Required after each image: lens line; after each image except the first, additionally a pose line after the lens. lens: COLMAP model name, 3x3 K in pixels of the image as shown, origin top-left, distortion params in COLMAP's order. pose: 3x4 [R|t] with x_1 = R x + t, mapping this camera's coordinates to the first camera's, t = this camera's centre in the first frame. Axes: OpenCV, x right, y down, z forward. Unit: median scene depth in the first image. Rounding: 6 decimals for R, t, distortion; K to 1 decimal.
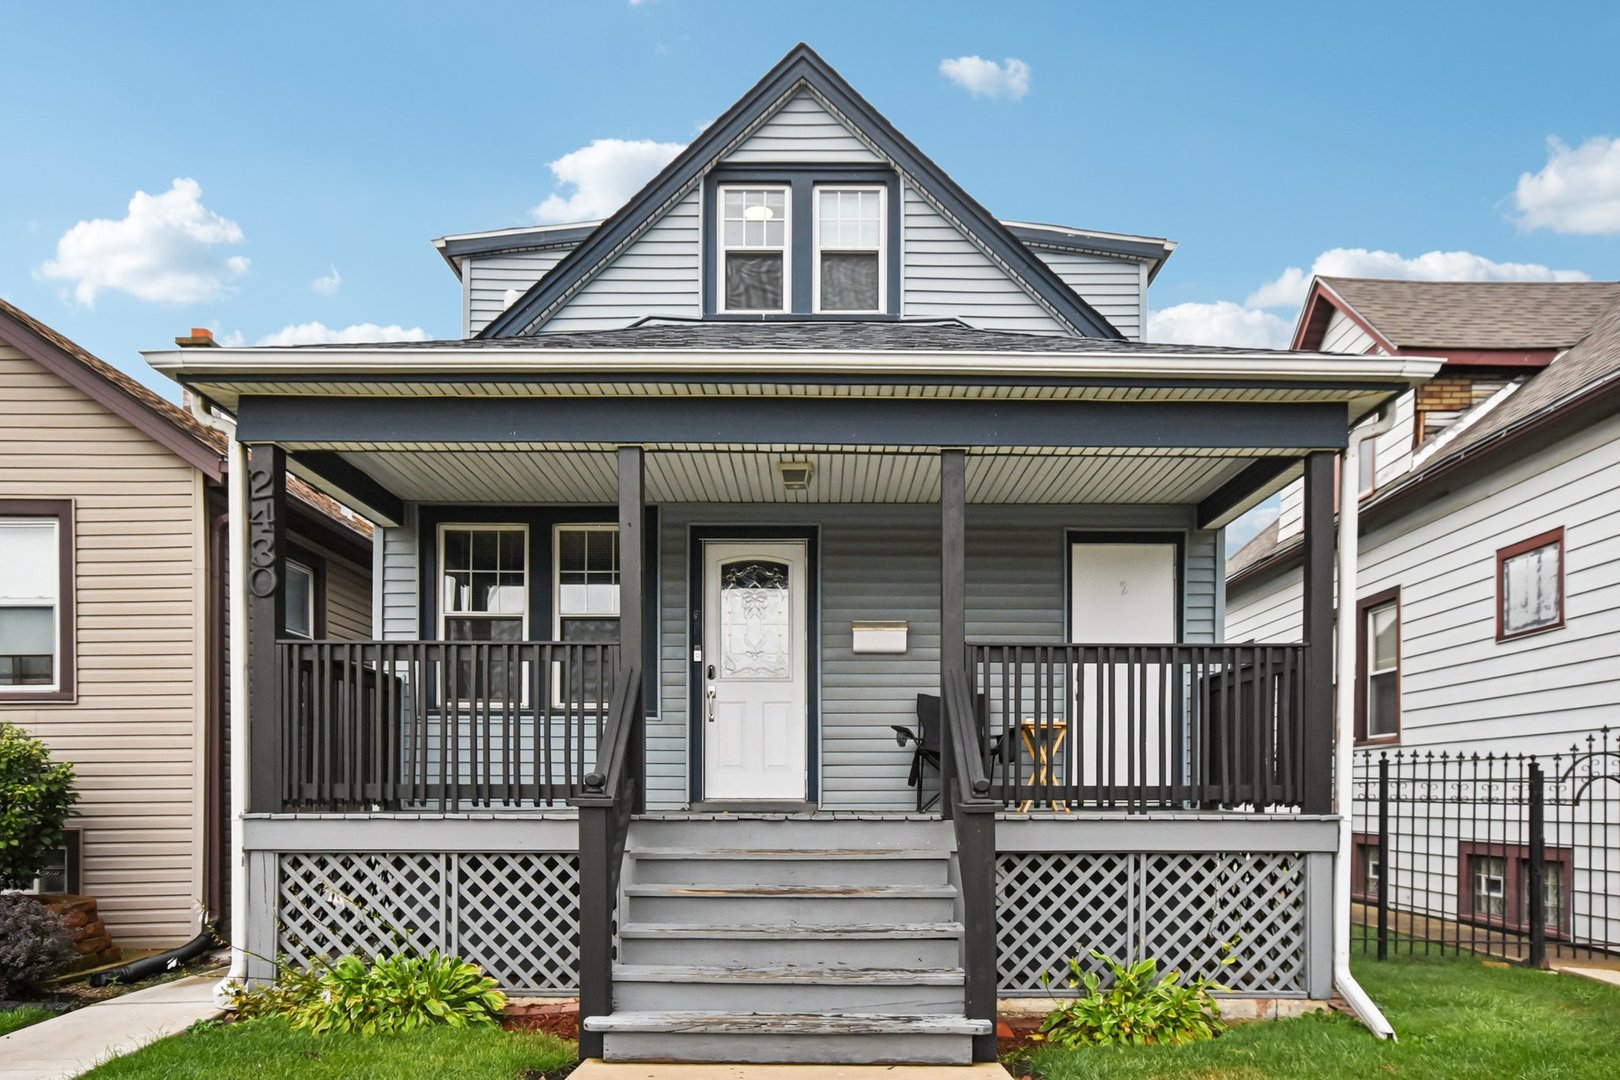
lens RADIAL K [[1118.7, 0, 811.6], [0, 1118.7, 586.5], [0, 0, 1]] dist [0.000334, 0.041340]
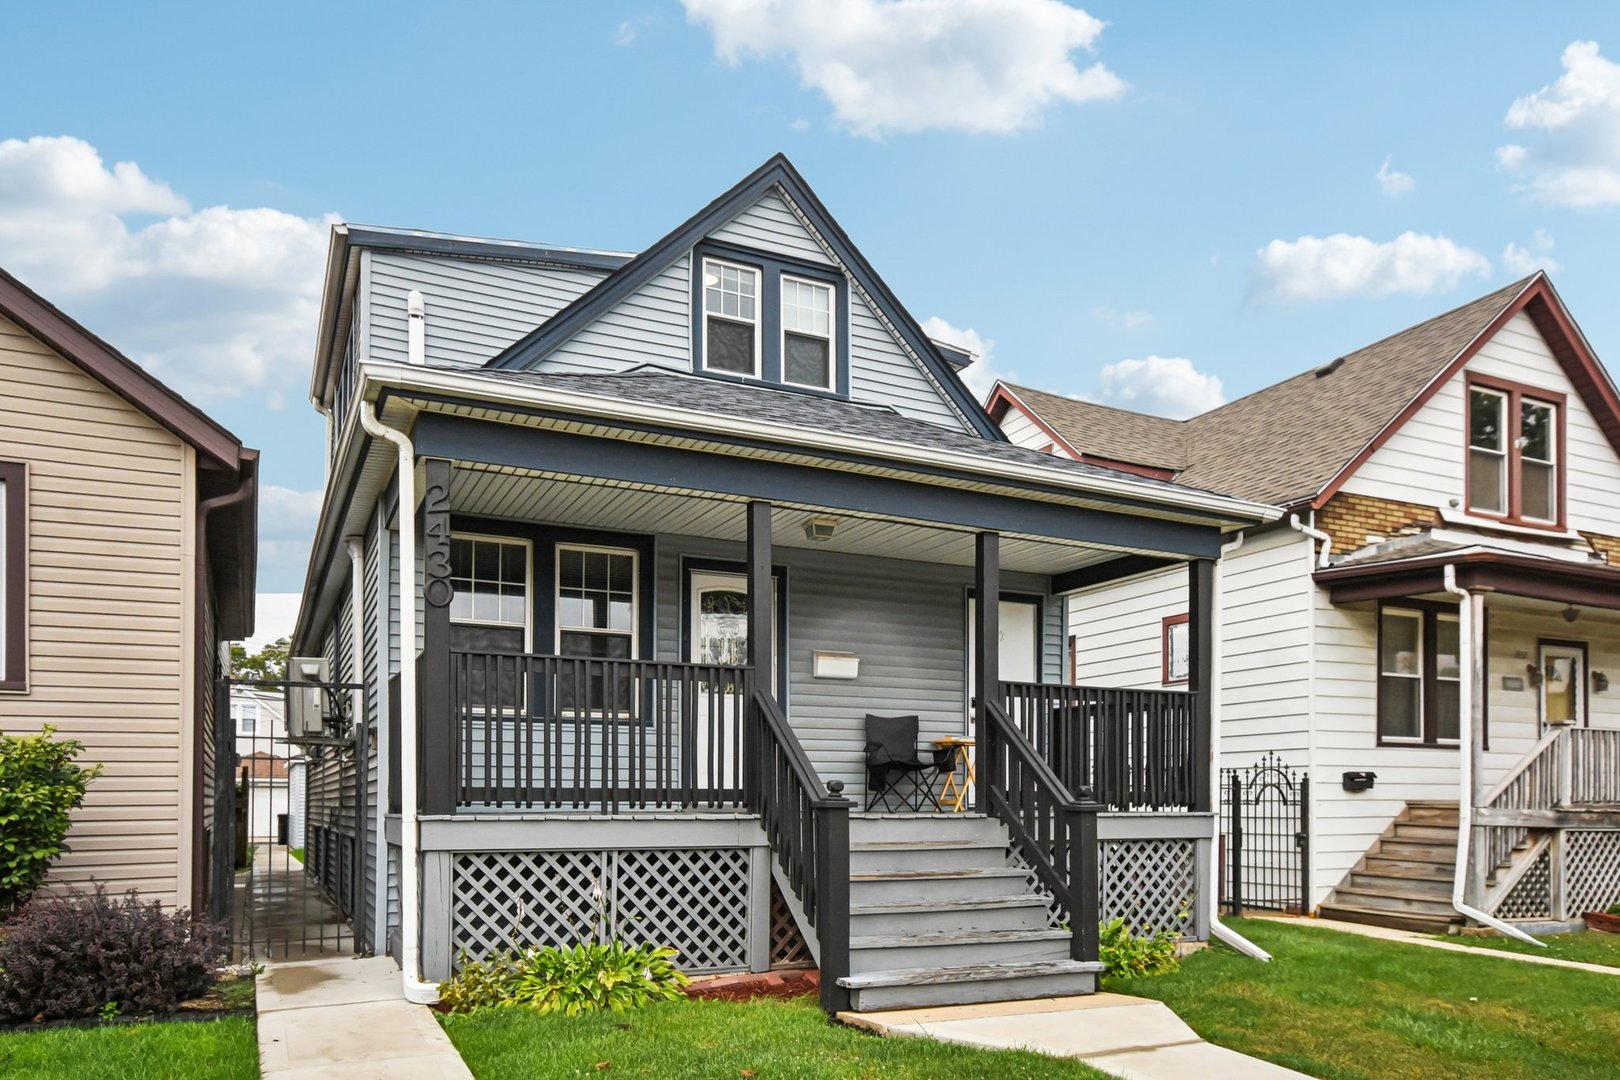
lens RADIAL K [[1111.6, 0, 810.0], [0, 1111.6, 540.0], [0, 0, 1]] dist [-0.001467, 0.035035]
pose [[0.903149, 0.098041, 0.417983, -0.467432], [-0.080162, 0.994964, -0.060167, -0.013846], [-0.421777, 0.020833, 0.906460, -0.069061]]
